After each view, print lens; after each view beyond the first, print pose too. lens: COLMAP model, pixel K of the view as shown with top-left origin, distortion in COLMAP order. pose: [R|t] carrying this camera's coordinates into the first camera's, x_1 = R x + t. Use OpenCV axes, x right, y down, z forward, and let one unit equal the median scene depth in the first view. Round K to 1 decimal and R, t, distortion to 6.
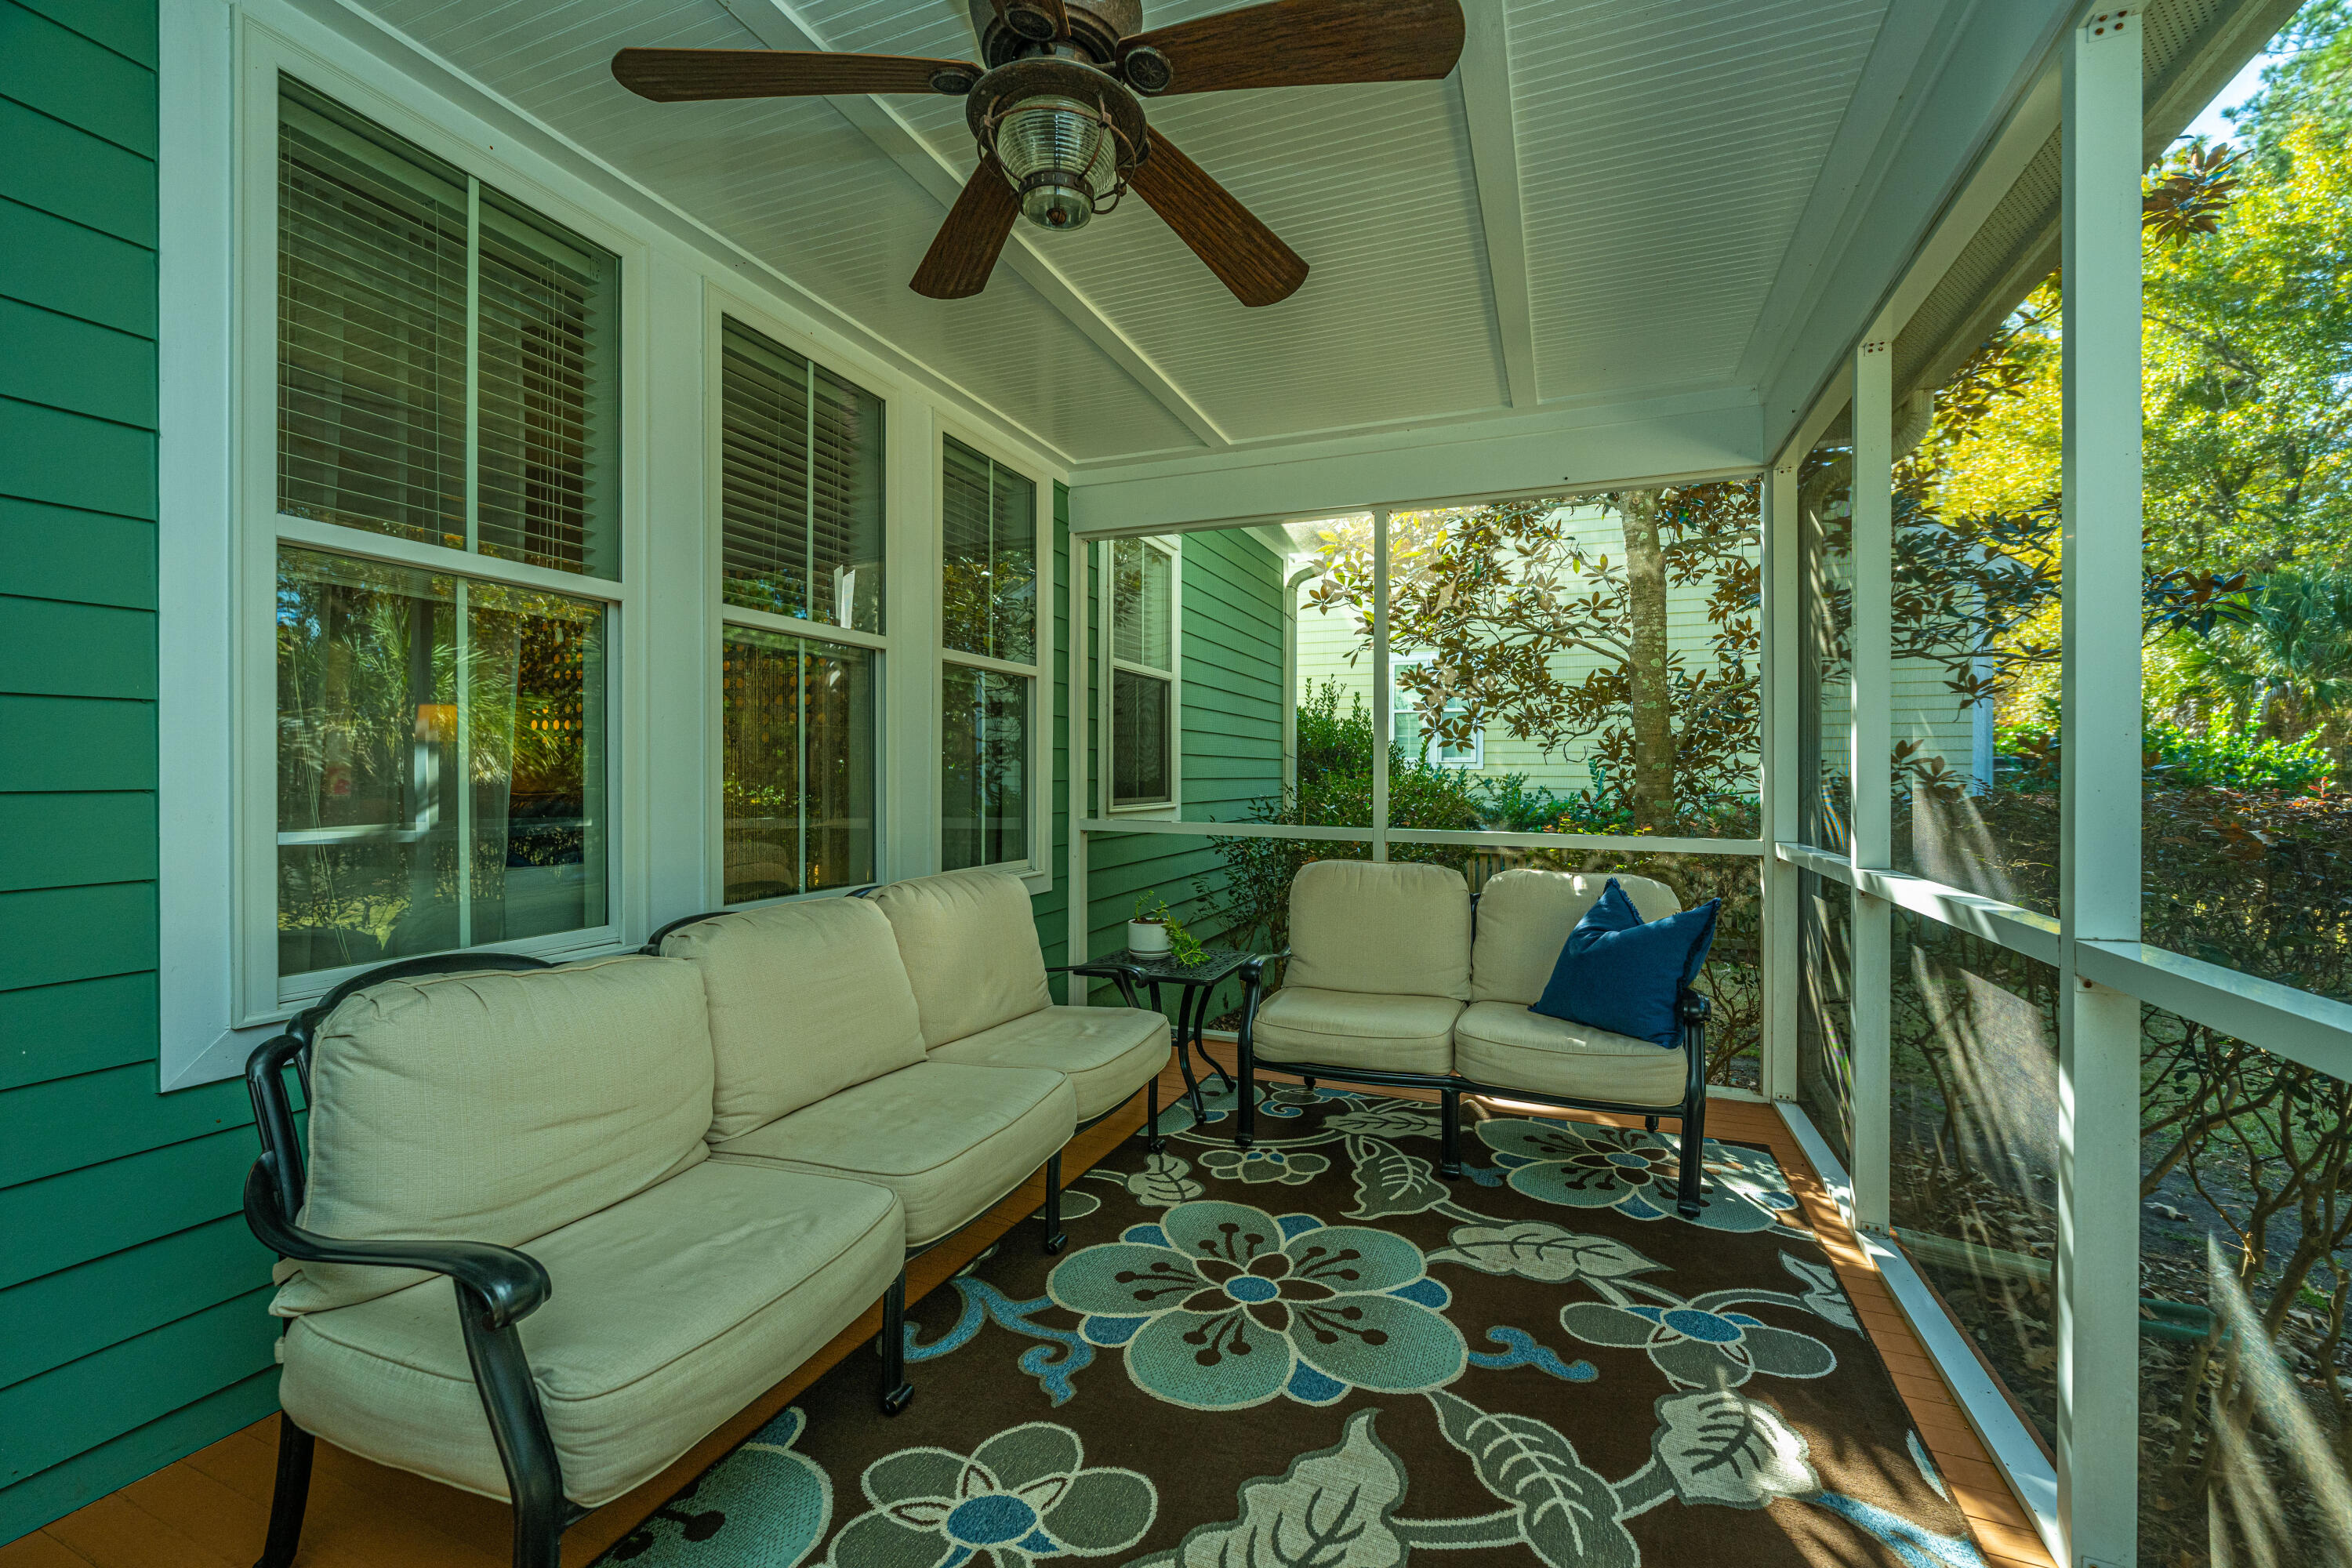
lens RADIAL K [[940.2, 0, 1165.9], [0, 940.2, 761.3], [0, 0, 1]] dist [-0.000094, -0.000042]
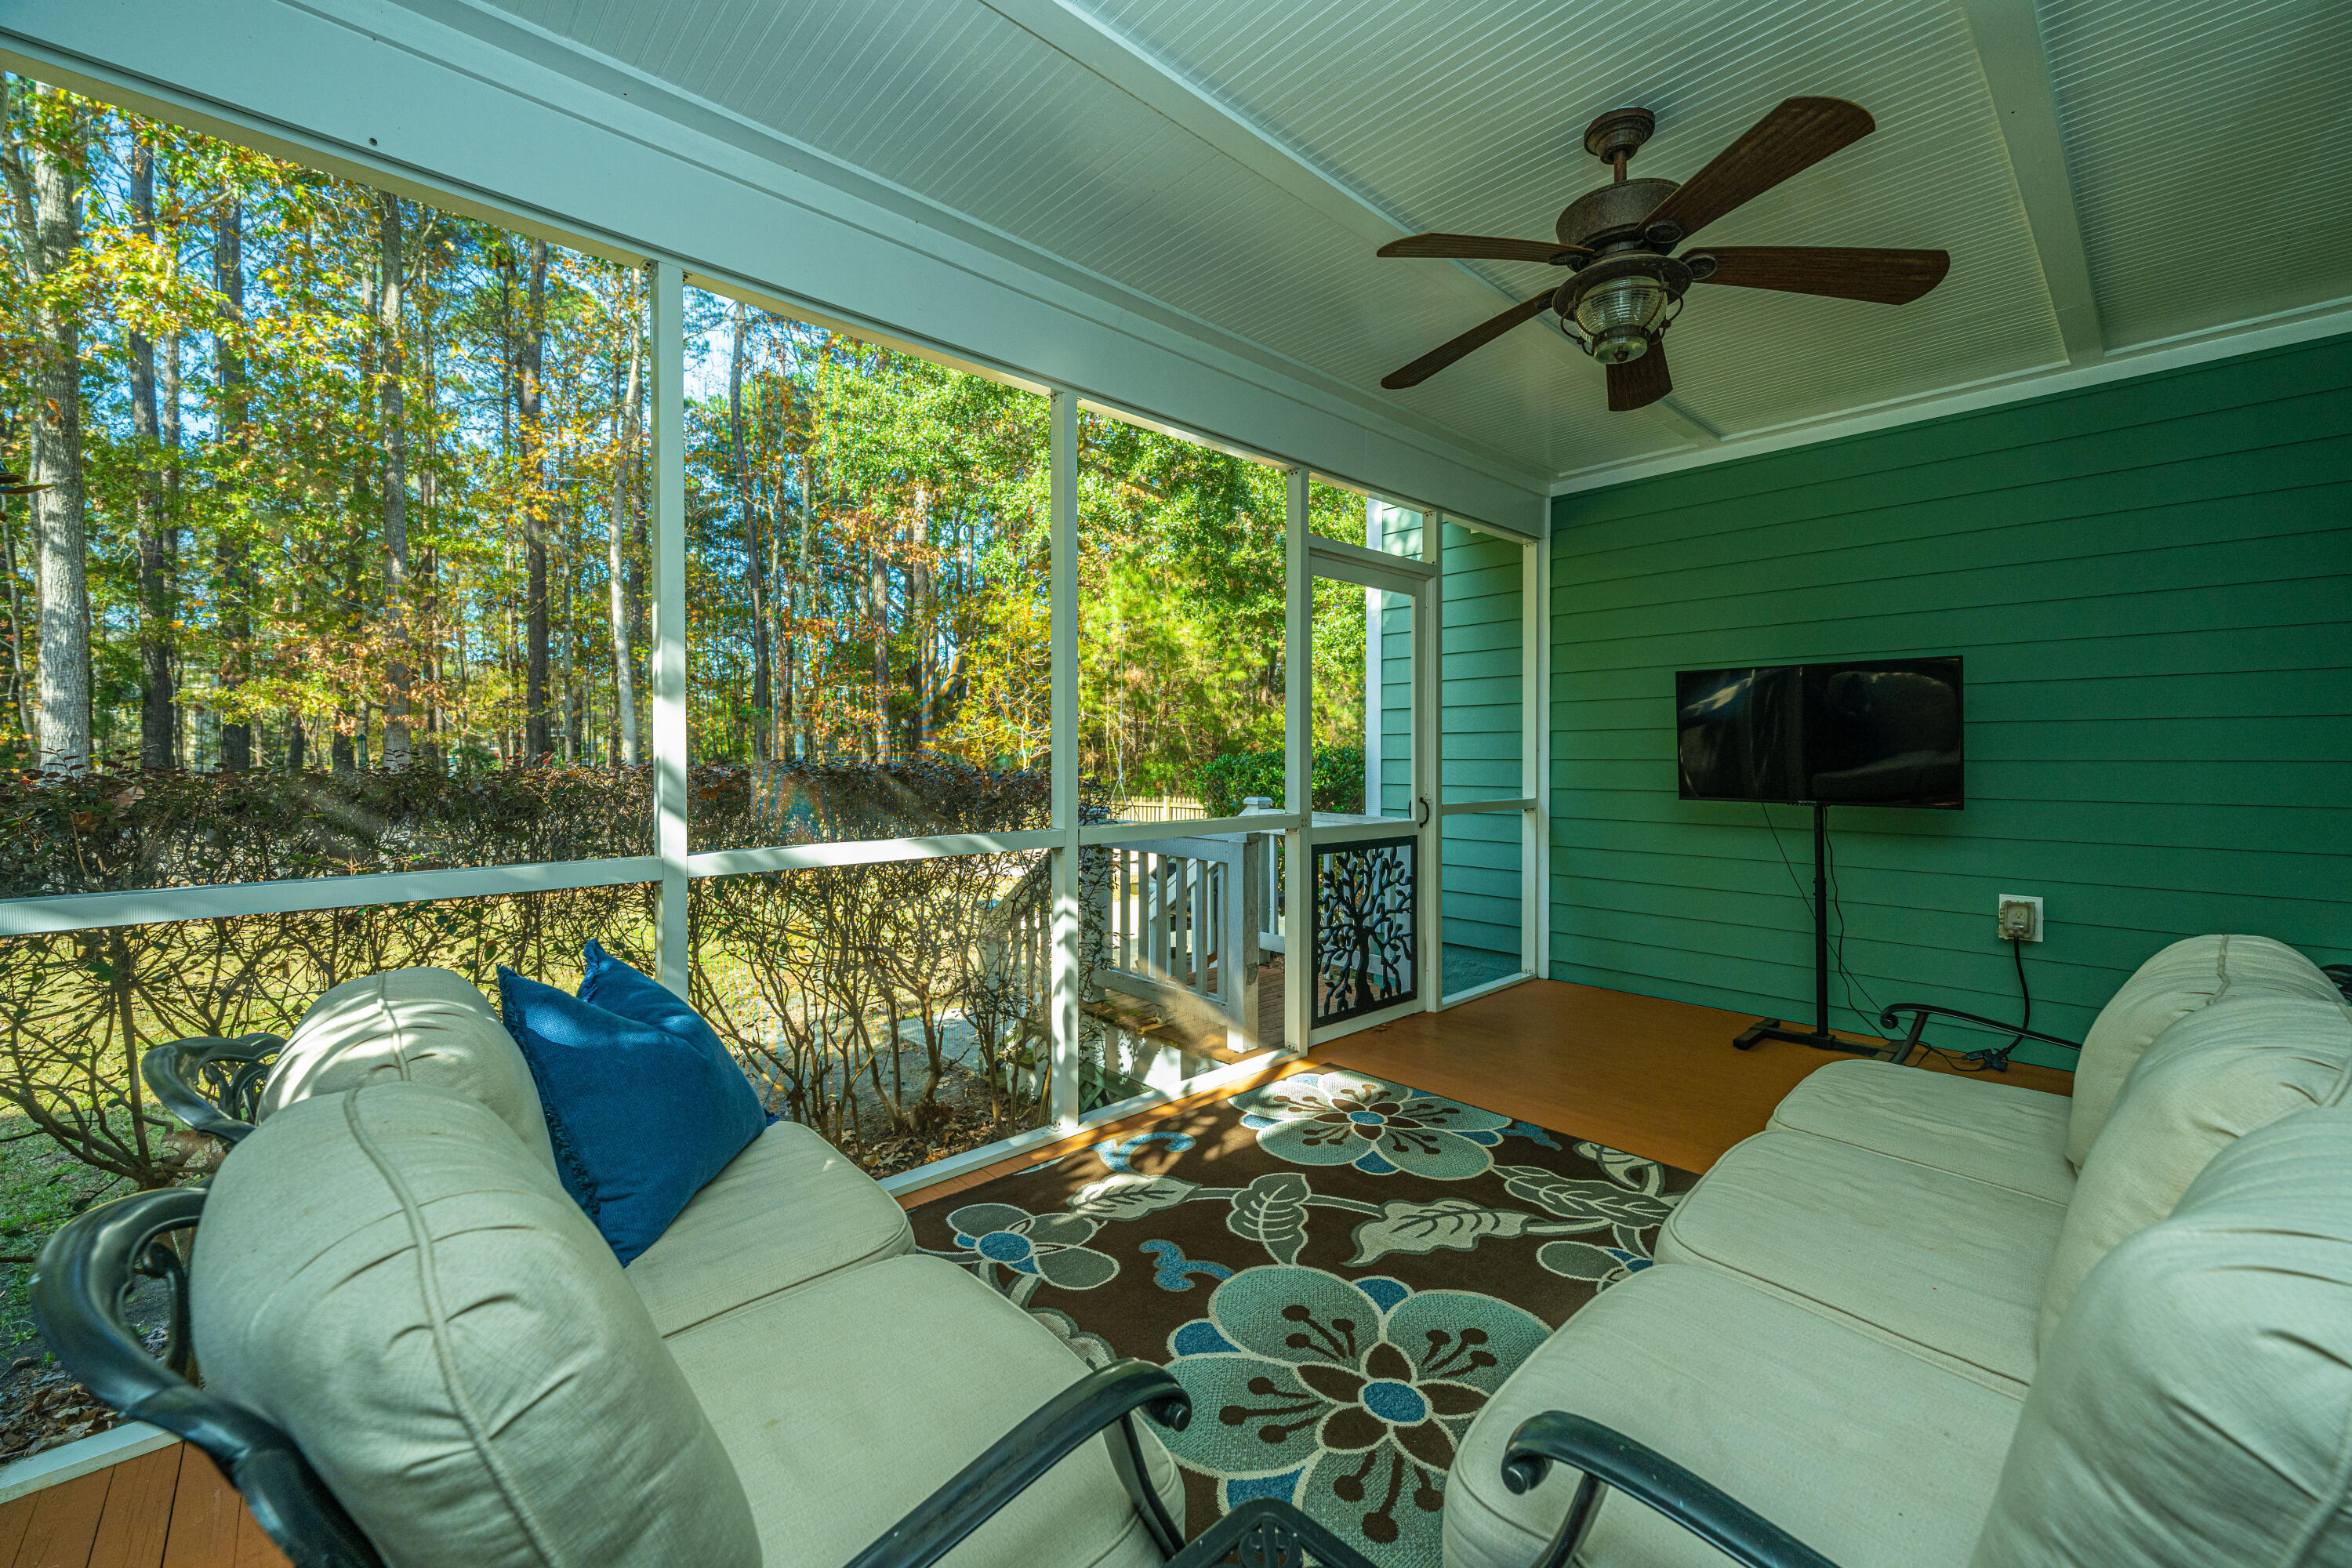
lens RADIAL K [[940.2, 0, 1165.9], [0, 940.2, 761.3], [0, 0, 1]] dist [-0.000094, -0.000042]
pose [[-0.910964, -0.005920, 0.412444, -0.067531], [-0.006501, 0.999979, -0.000006, 0.023159], [-0.412436, -0.002687, -0.910983, 2.117173]]
